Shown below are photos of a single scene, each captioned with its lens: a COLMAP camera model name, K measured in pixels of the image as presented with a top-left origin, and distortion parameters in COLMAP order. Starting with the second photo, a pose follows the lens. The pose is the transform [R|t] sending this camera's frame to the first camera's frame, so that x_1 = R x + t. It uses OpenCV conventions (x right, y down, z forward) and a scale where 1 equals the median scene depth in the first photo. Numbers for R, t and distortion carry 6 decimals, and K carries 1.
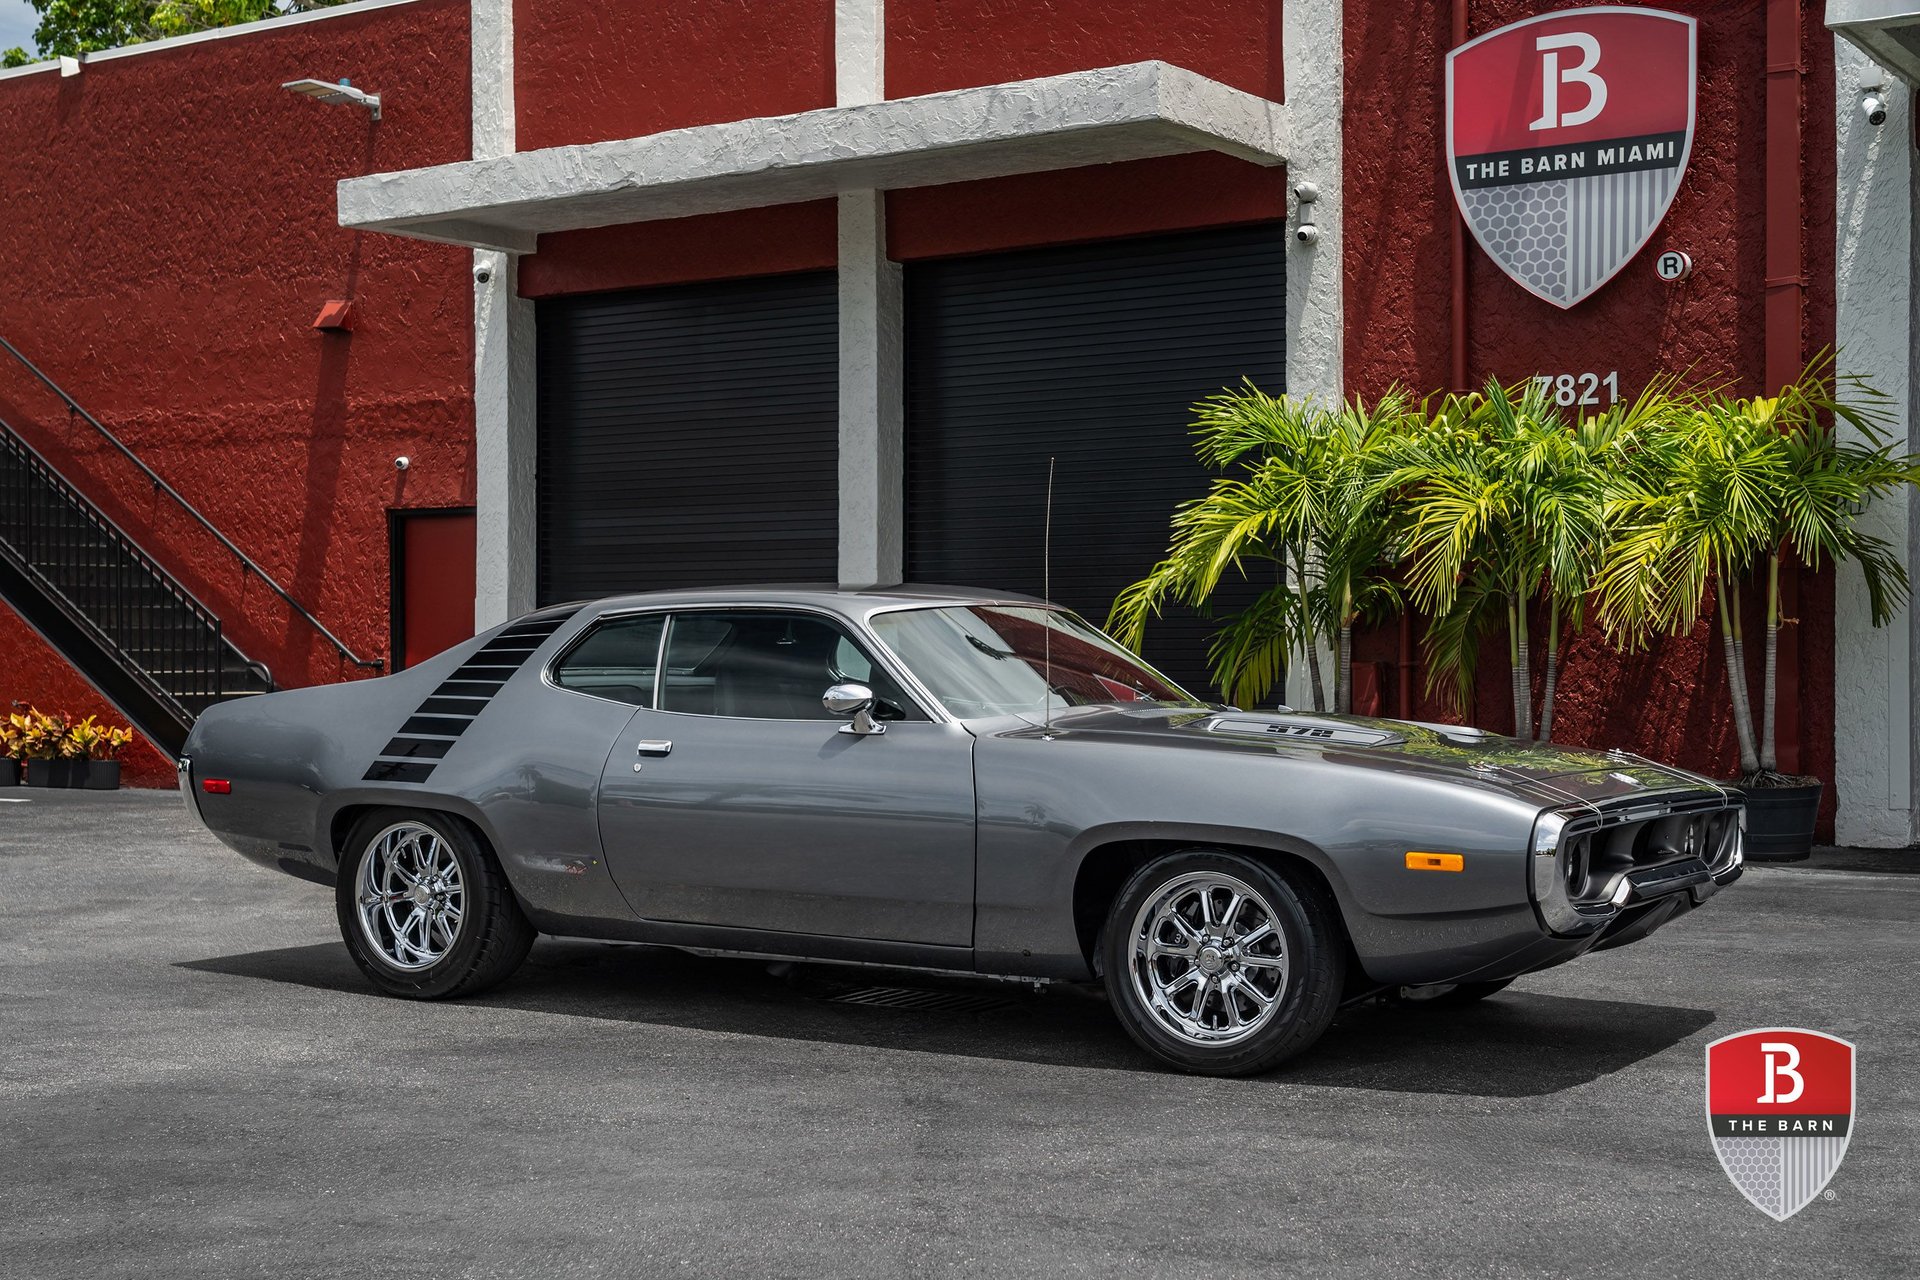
lens RADIAL K [[2410.1, 0, 988.9], [0, 2410.1, 670.6], [0, 0, 1]] dist [0.052405, -0.056243]
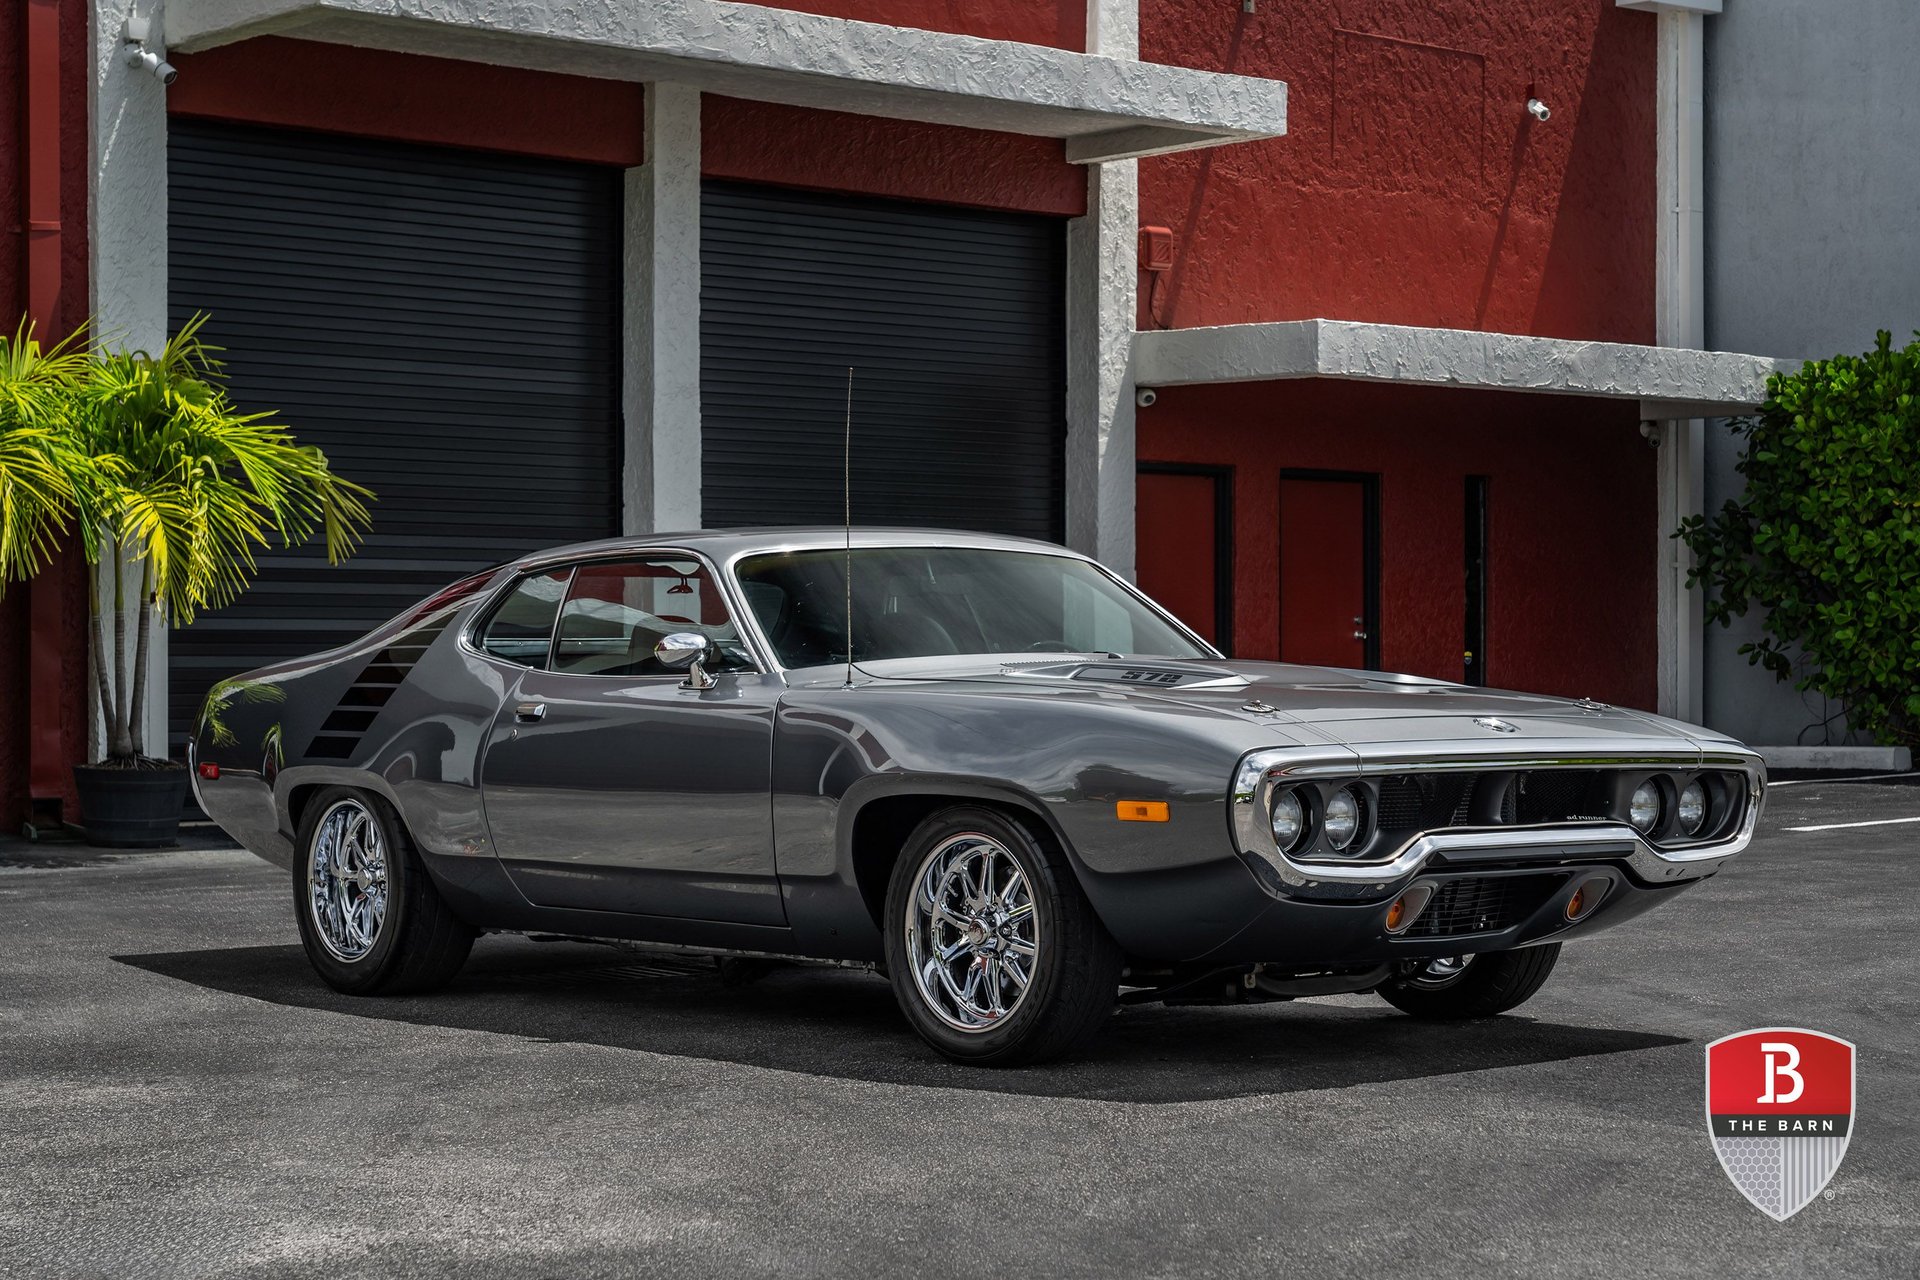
lens RADIAL K [[3268.5, 0, 967.1], [0, 3268.5, 699.7], [0, 0, 1]] dist [0.050423, 0.000430]
pose [[0.304031, -0.011873, 0.952588, -0.689848], [0.007121, 0.999923, 0.010191, 0.008254], [-0.952635, 0.003685, 0.304092, 0.263155]]
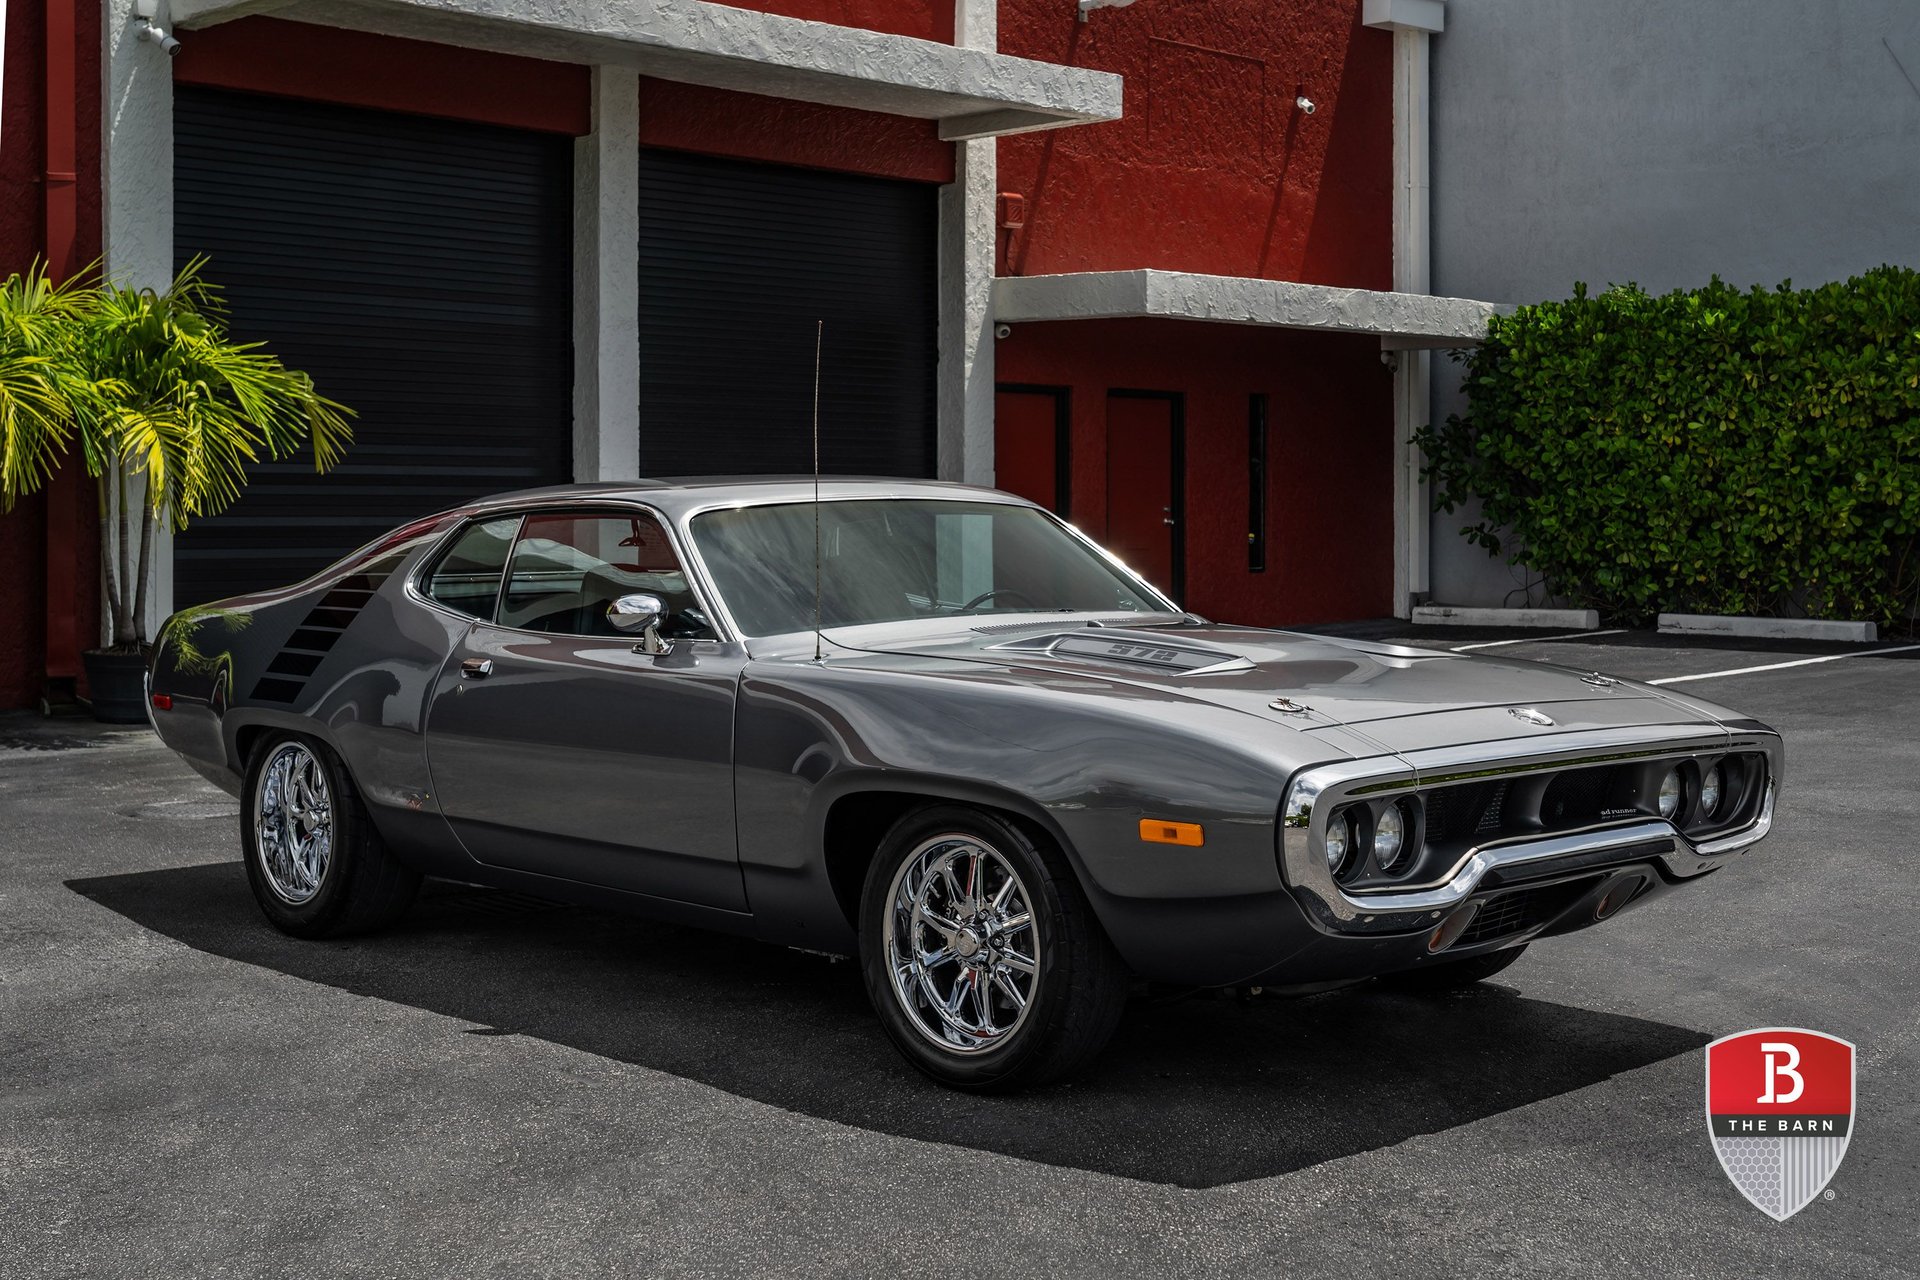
lens RADIAL K [[2325.3, 0, 993.6], [0, 2325.3, 524.4], [0, 0, 1]] dist [0.060149, -0.064719]
pose [[0.232877, -0.006767, 0.972483, -0.519495], [0.005520, 0.999969, 0.005637, -0.012116], [-0.972491, 0.004055, 0.232907, 0.337859]]
